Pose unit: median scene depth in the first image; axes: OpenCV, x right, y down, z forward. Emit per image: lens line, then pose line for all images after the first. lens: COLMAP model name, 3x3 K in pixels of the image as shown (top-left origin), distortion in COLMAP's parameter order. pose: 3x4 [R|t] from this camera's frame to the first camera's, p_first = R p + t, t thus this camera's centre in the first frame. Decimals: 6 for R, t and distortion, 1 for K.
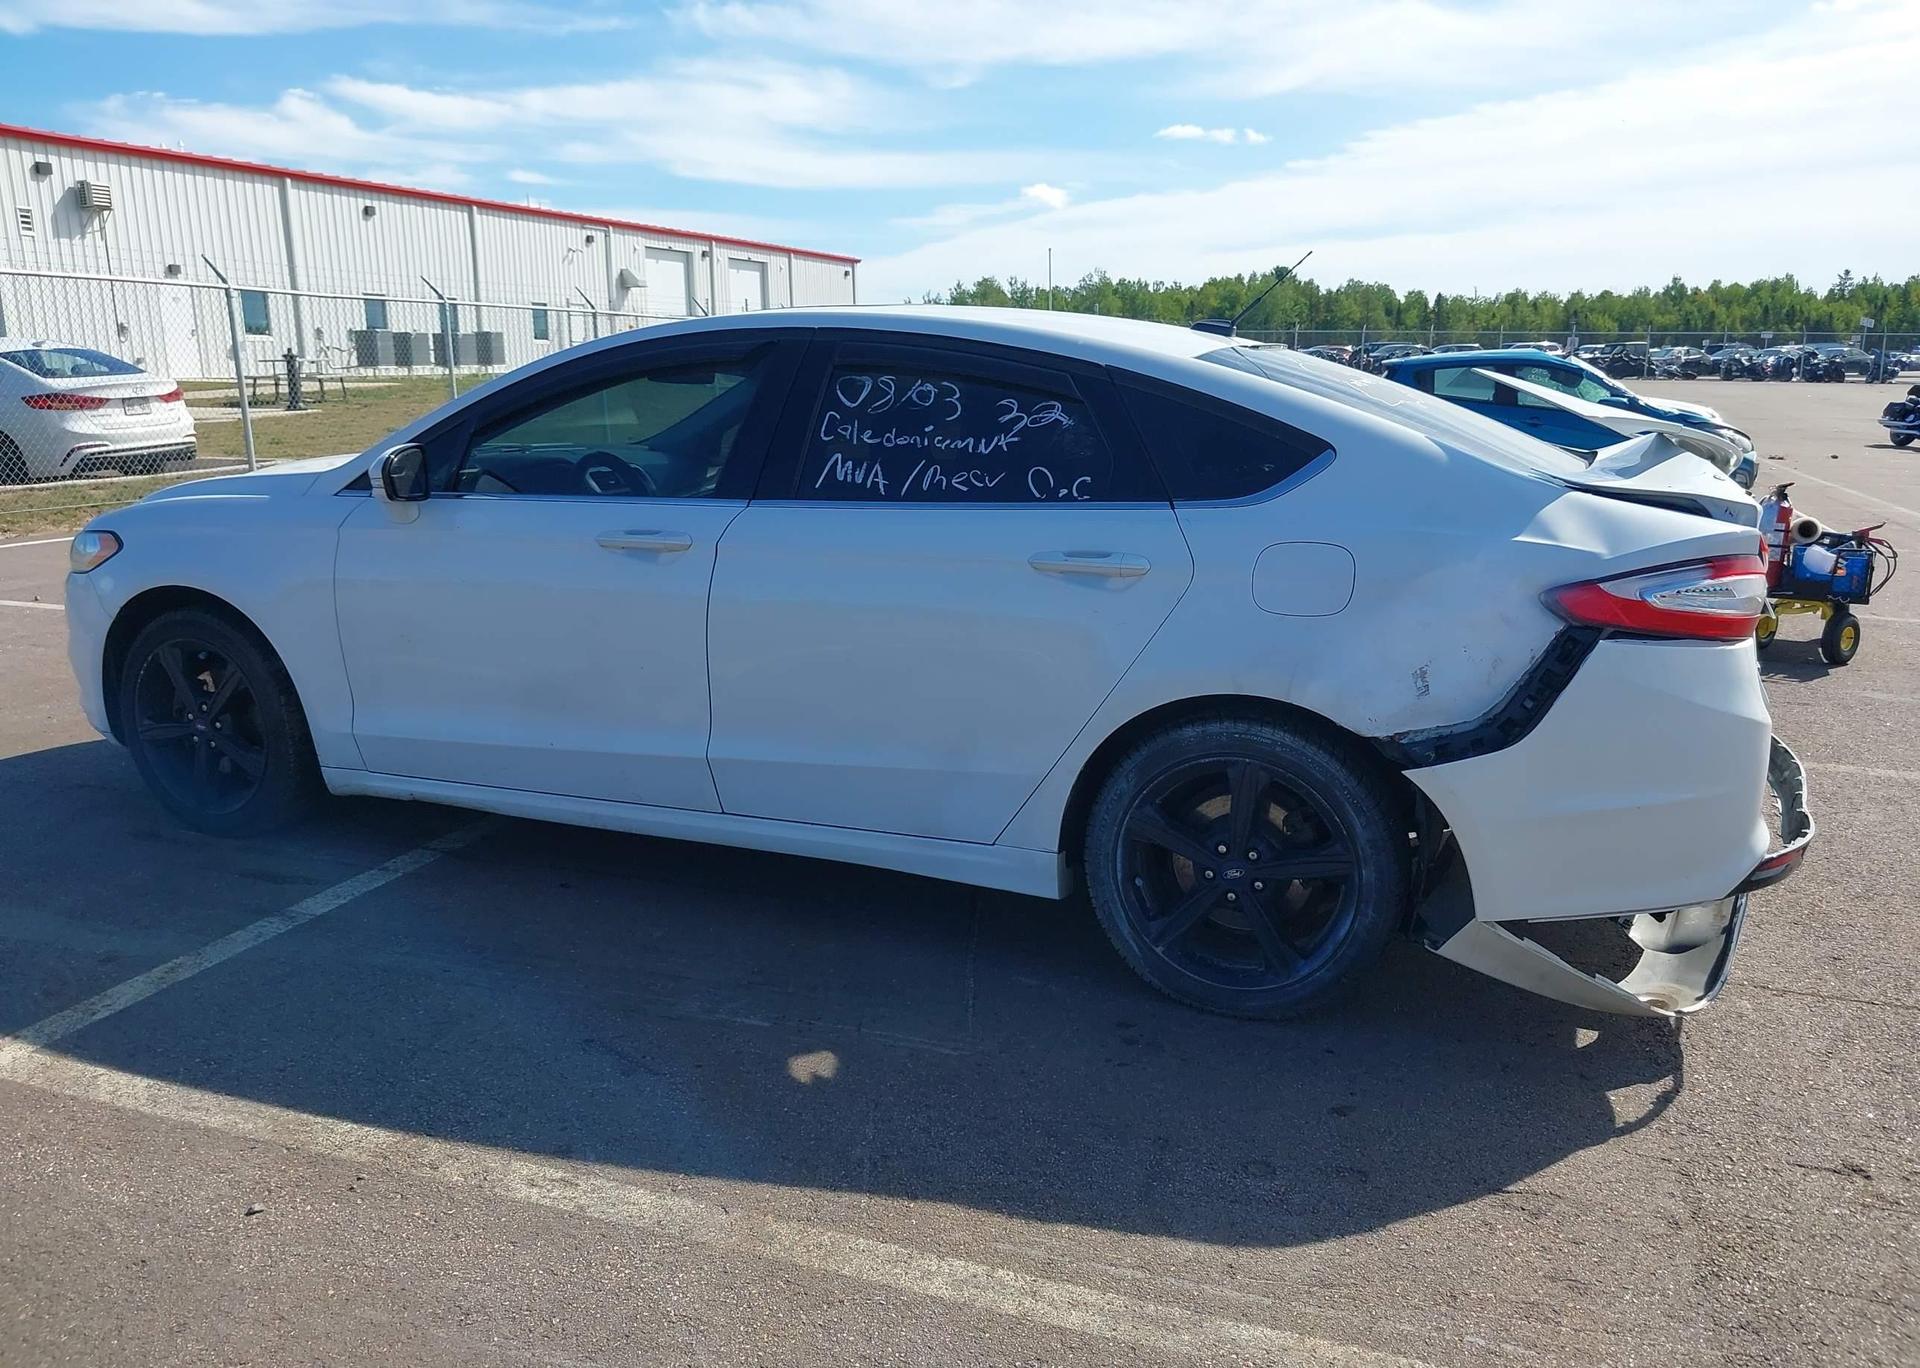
lens RADIAL K [[1529.1, 0, 947.1], [0, 1529.1, 684.8], [0, 0, 1]] dist [0.022394, -0.030240]
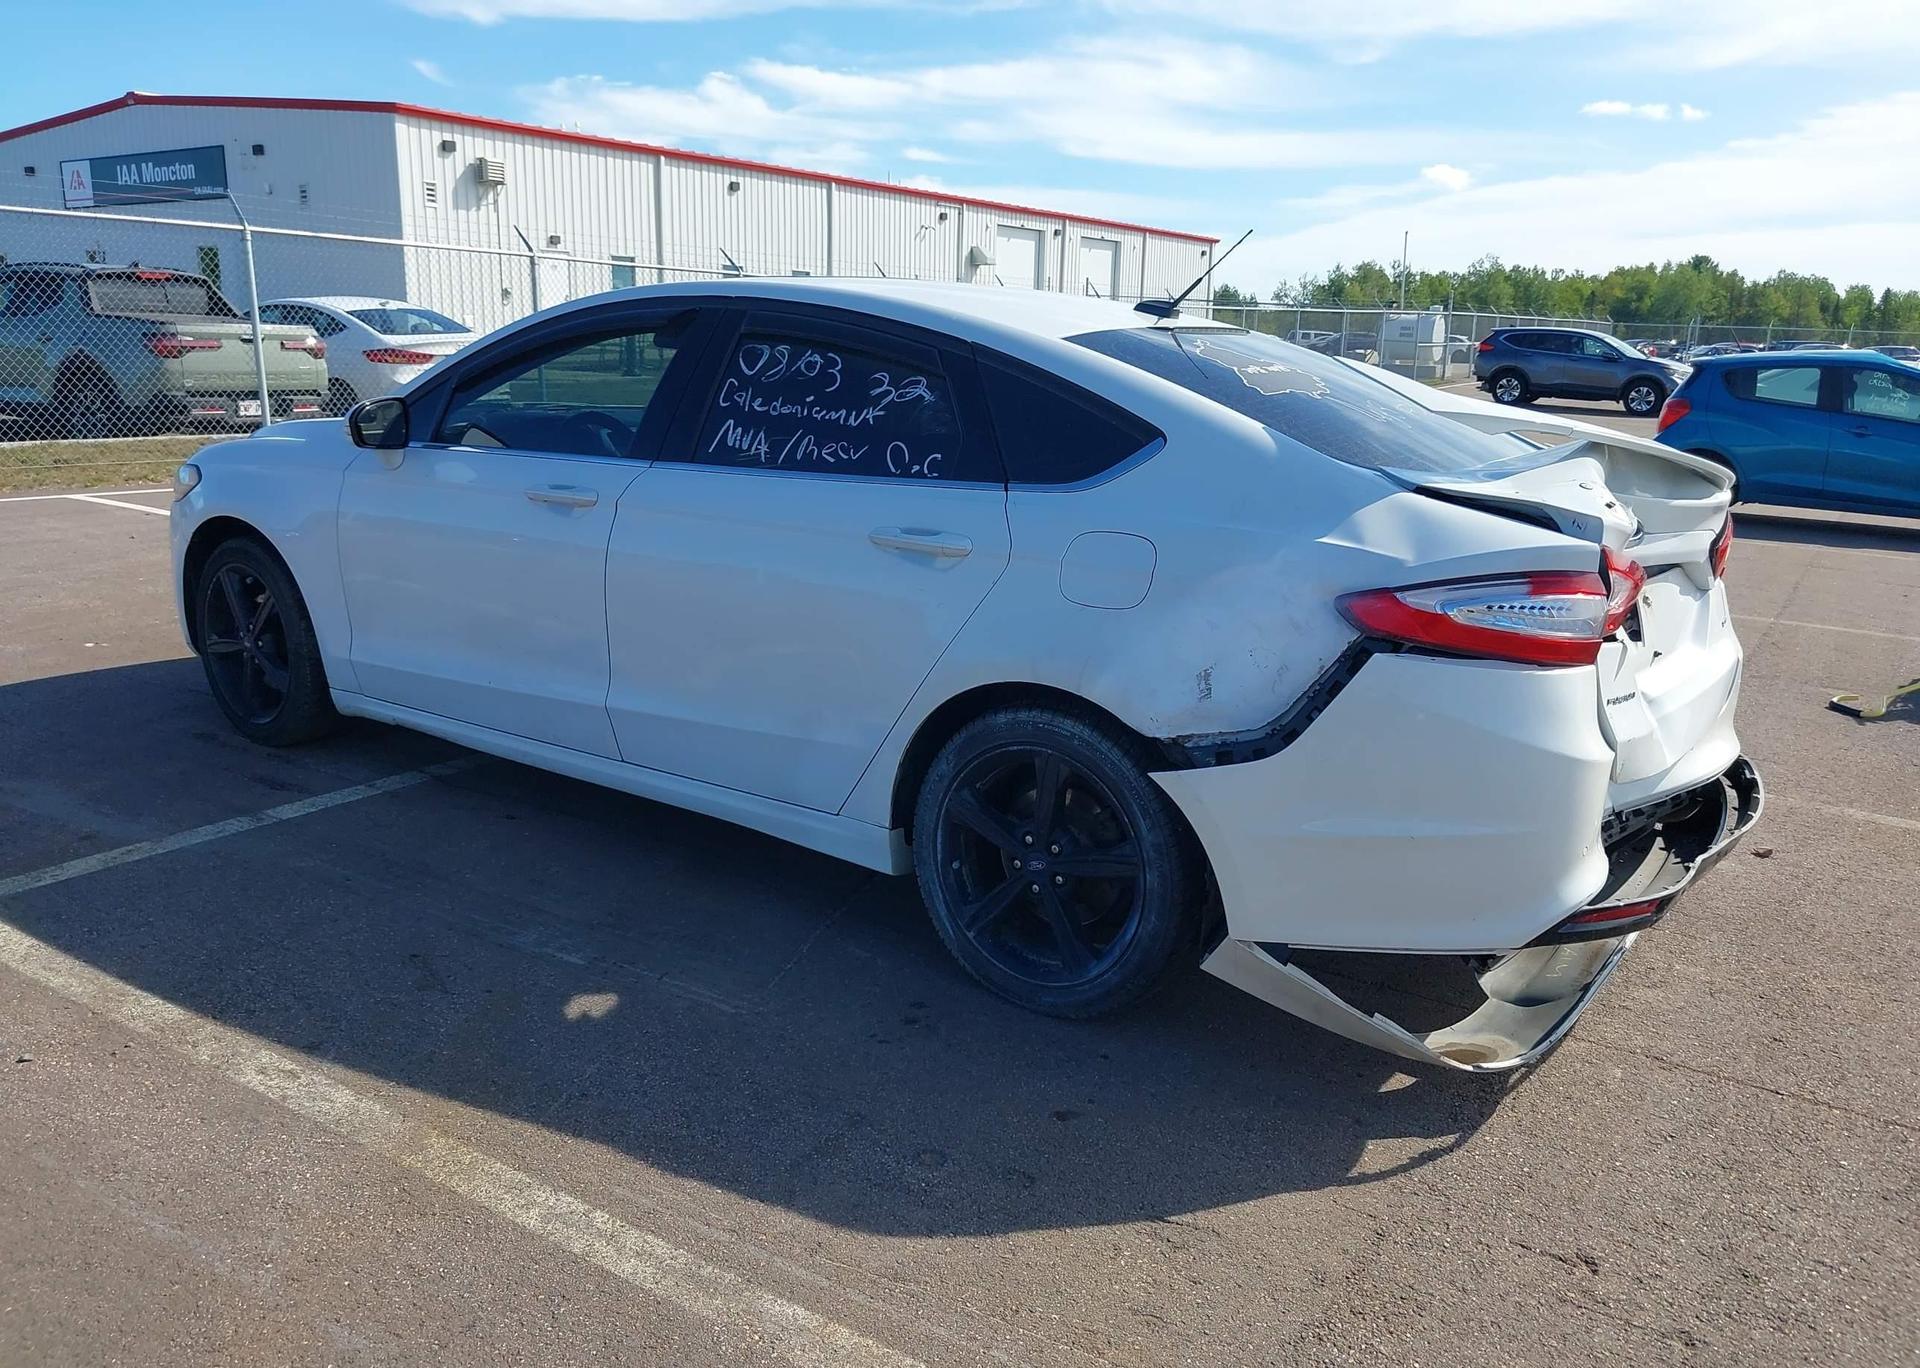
lens RADIAL K [[1529.1, 0, 943.6], [0, 1529.1, 687.0], [0, 0, 1]] dist [0.022394, -0.030240]
pose [[0.971413, 0.081064, -0.223127, 0.315764], [-0.078046, 0.996700, 0.022323, -0.007361], [0.224200, -0.004271, 0.974534, 0.033719]]
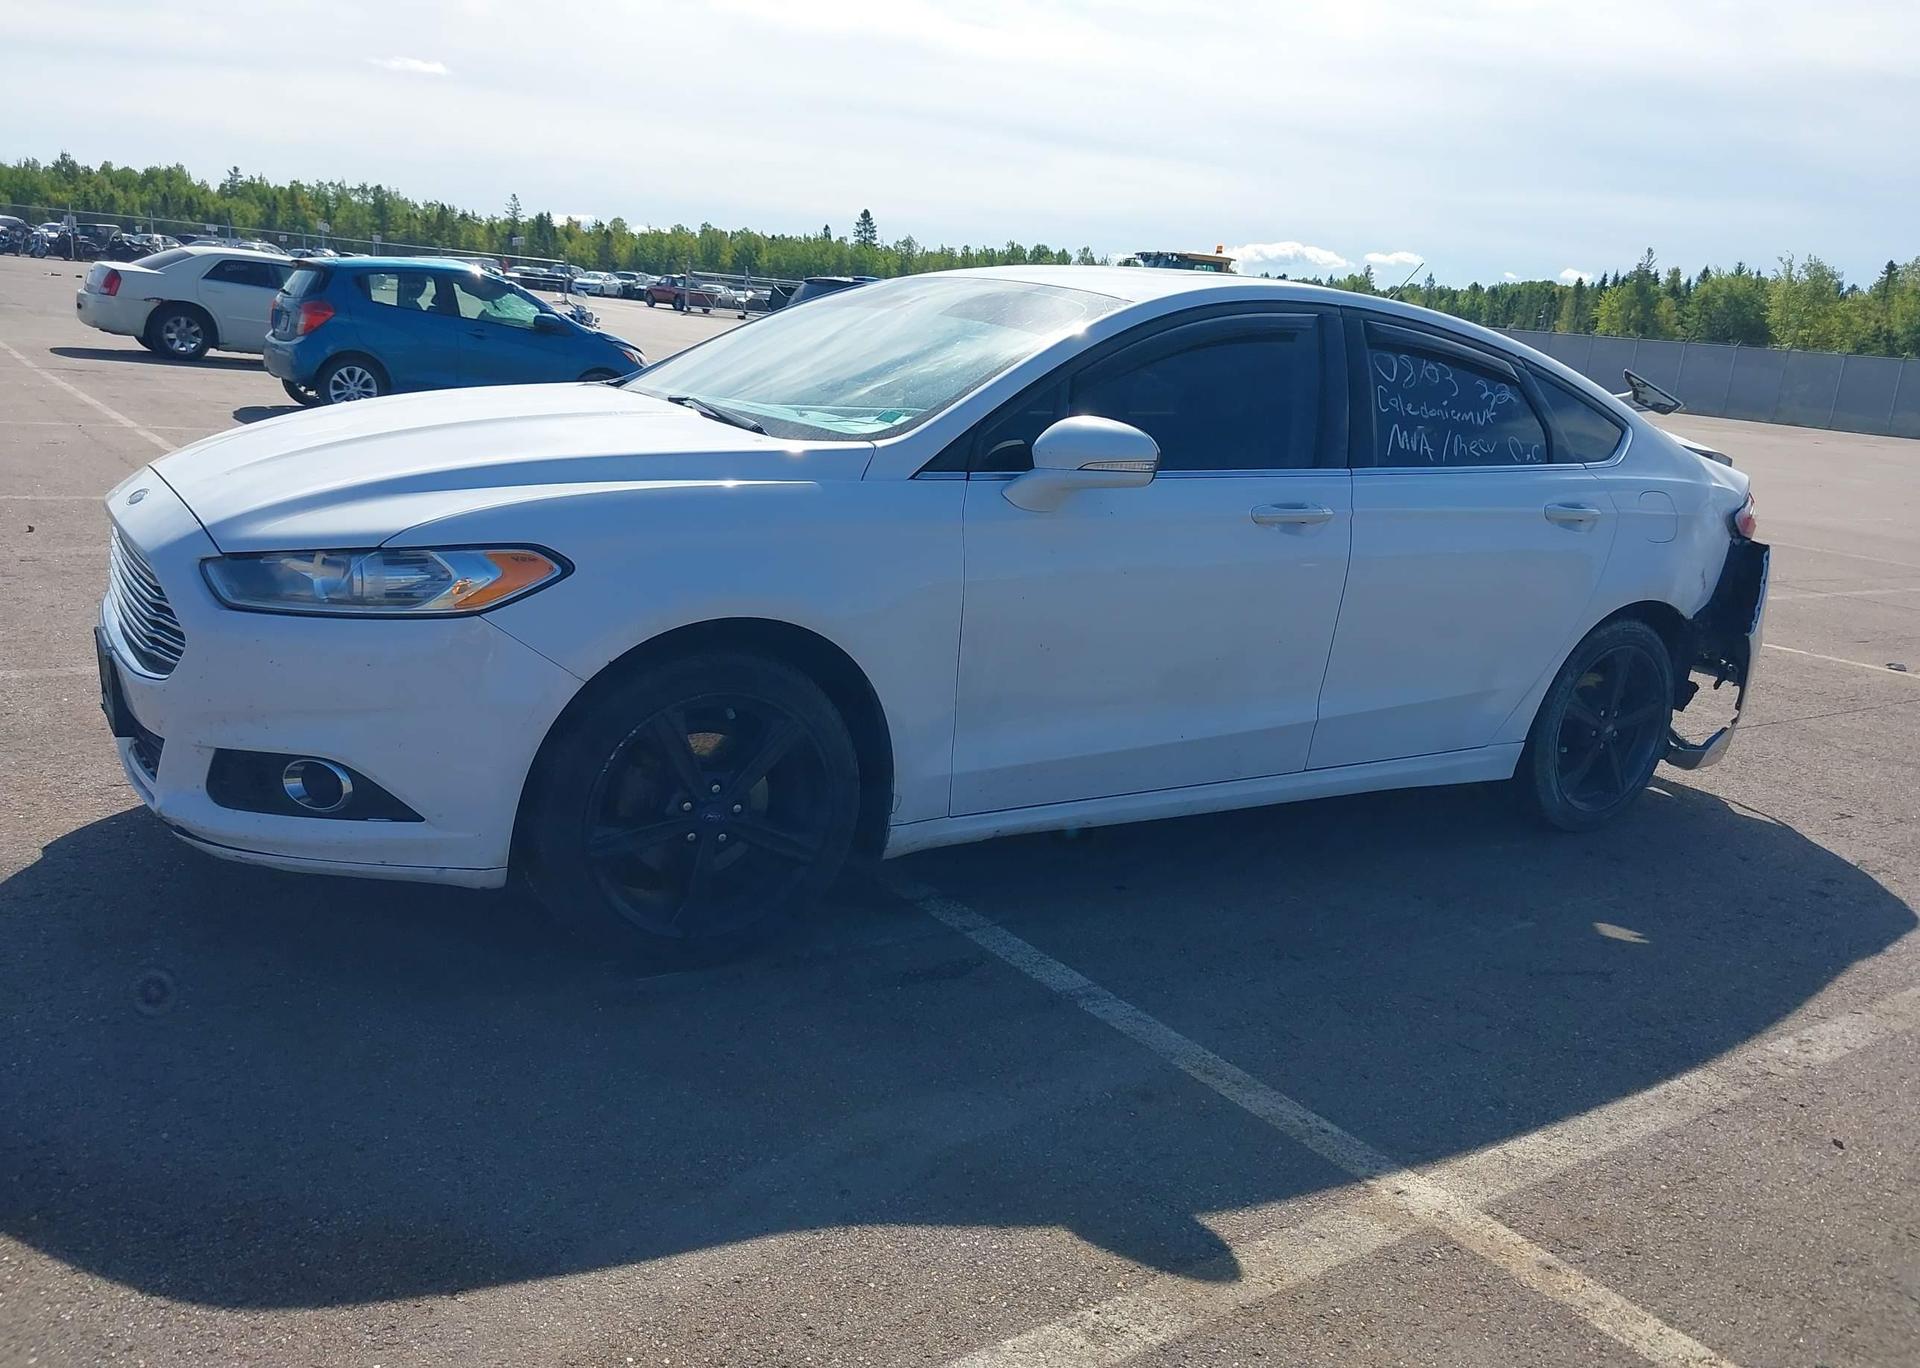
lens RADIAL K [[1513.0, 0, 959.8], [0, 1513.0, 700.9], [0, 0, 1]] dist [0.012952, -0.013200]
pose [[0.573064, -0.156179, 0.804491, -1.188844], [0.089915, 0.987728, 0.127703, -0.124491], [-0.814563, -0.000846, 0.580074, 0.634076]]
